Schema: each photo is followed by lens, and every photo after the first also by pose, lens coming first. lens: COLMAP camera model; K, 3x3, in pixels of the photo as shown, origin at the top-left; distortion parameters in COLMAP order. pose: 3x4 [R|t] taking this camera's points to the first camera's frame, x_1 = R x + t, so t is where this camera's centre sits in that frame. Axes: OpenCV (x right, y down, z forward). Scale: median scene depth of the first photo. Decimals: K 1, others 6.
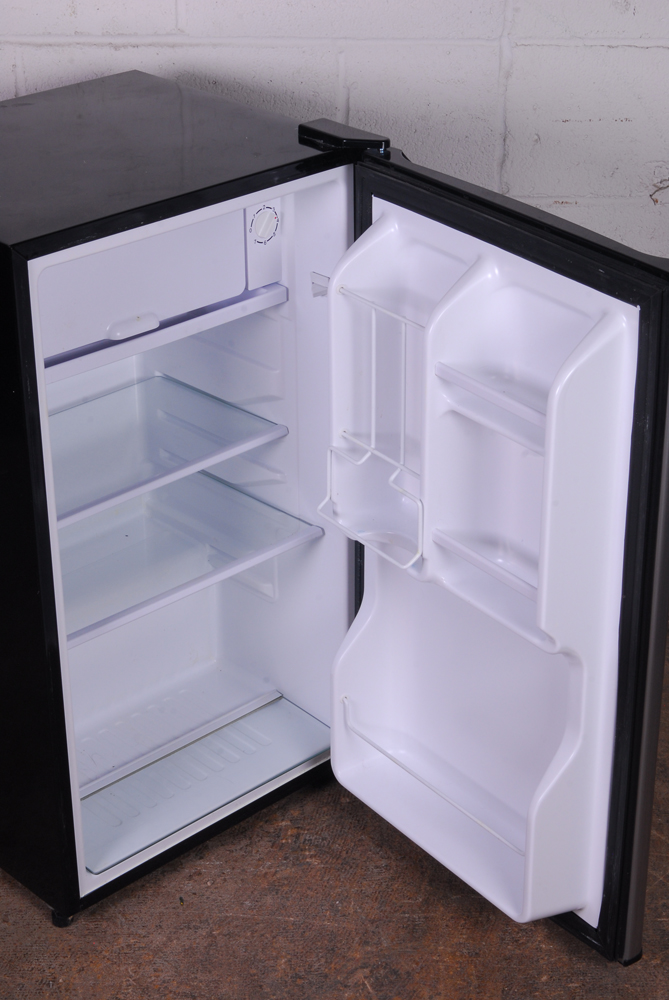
lens RADIAL K [[1973.2, 0, 339.8], [0, 1973.2, 503.7], [0, 0, 1]] dist [0.102244, 0.000000]
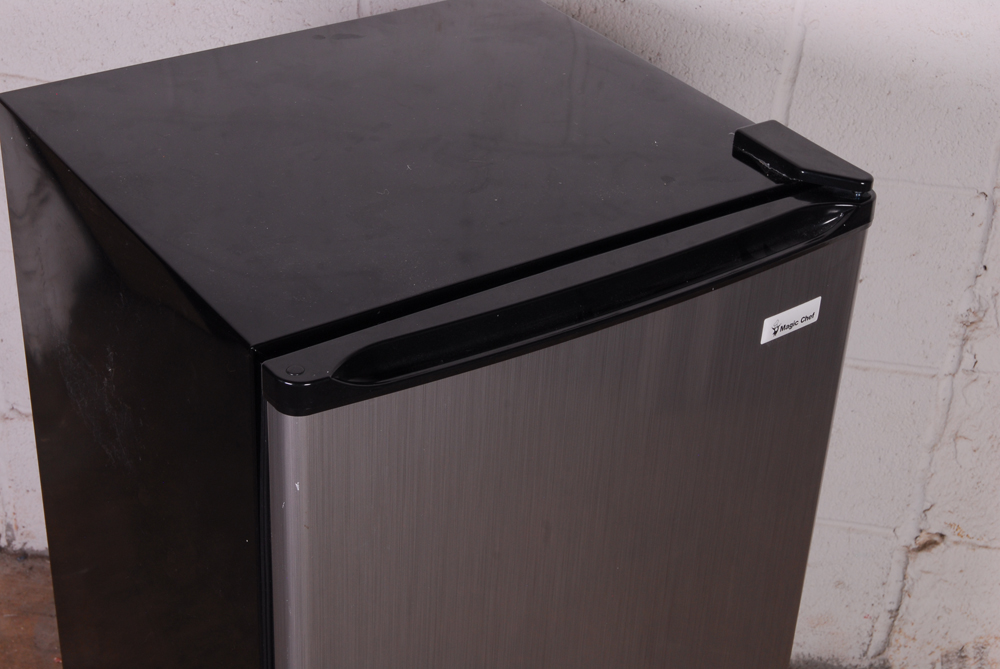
lens RADIAL K [[1777.1, 0, 497.4], [0, 1777.1, 334.1], [0, 0, 1]] dist [0.060198, 0.000000]
pose [[0.985820, 0.131448, -0.104307, -0.027181], [-0.123464, 0.989147, 0.079653, -0.155038], [0.113645, -0.065645, 0.991350, 0.377219]]
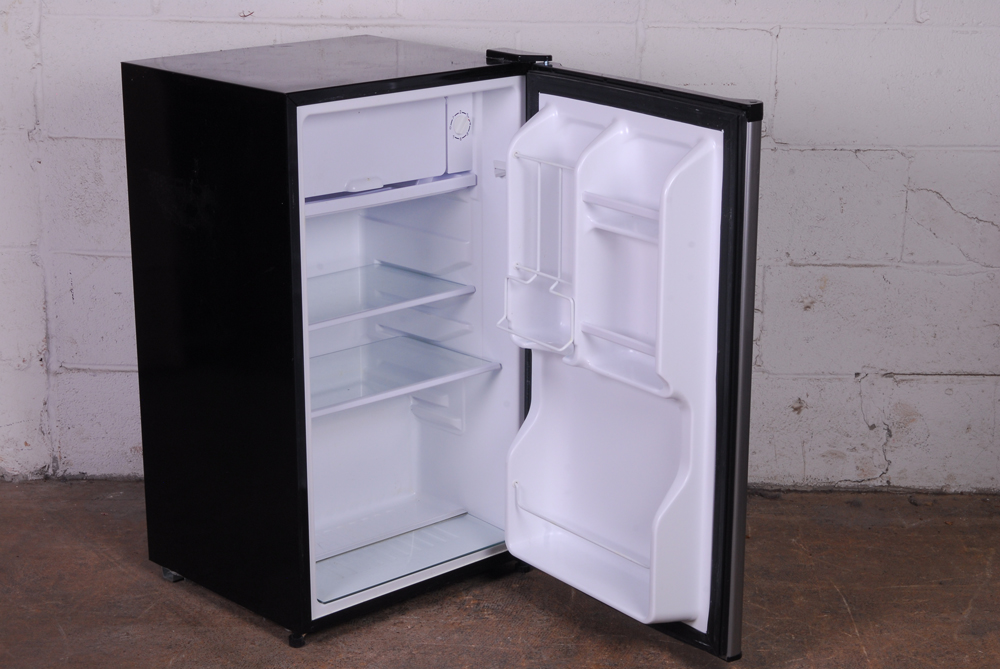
lens RADIAL K [[1973.2, 0, 495.1], [0, 1973.2, 342.0], [0, 0, 1]] dist [0.102244, 0.000000]
pose [[0.999882, 0.009314, -0.012191, 0.003875], [-0.011498, 0.981020, -0.193567, 0.267266], [0.010157, 0.193685, 0.981011, -0.307353]]
